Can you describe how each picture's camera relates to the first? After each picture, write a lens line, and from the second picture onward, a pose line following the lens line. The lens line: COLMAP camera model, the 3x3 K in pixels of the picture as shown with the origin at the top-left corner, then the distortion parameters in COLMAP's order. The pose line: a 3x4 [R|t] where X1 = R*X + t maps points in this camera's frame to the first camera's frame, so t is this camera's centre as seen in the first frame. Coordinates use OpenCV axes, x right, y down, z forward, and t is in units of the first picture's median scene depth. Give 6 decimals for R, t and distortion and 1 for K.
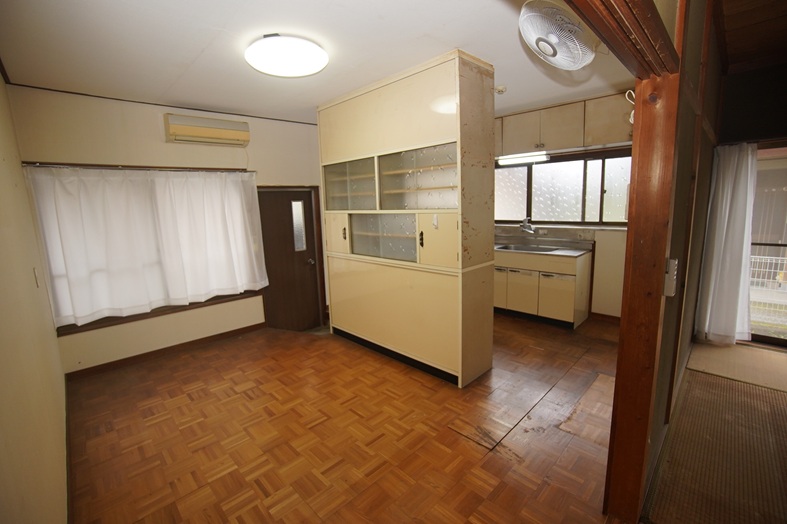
lens RADIAL K [[344.6, 0, 398.9], [0, 344.6, 261.6], [0, 0, 1]] dist [-0.027571, 0.000803]
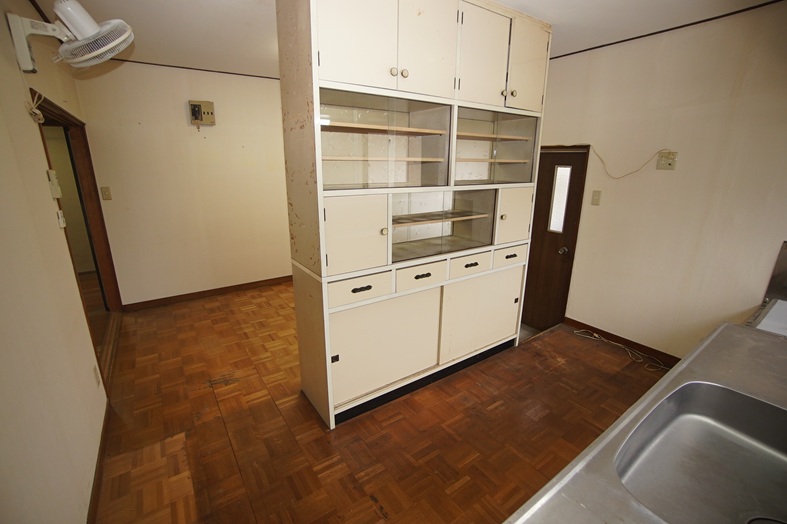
lens RADIAL K [[344.6, 0, 393.6], [0, 344.6, 265.1], [0, 0, 1]] dist [-0.027571, 0.000803]
pose [[-0.169200, 0.310152, -0.935509, 0.577835], [-0.164965, 0.926892, 0.337131, -0.178748], [0.971678, 0.211368, -0.105666, 0.822369]]
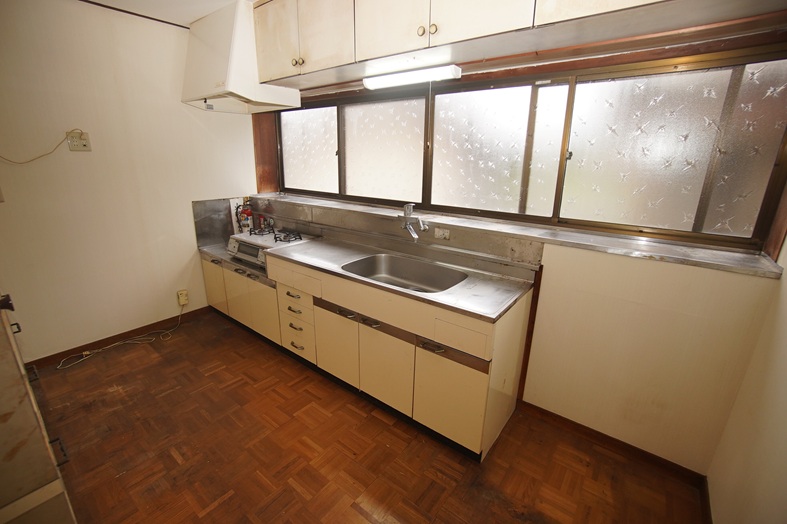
lens RADIAL K [[344.6, 0, 390.5], [0, 344.6, 257.3], [0, 0, 1]] dist [-0.027571, 0.000803]
pose [[0.993028, 0.016821, 0.116674, 0.297887], [-0.030214, 0.993023, 0.113986, -0.109243], [-0.113942, -0.116716, 0.986608, 0.532572]]
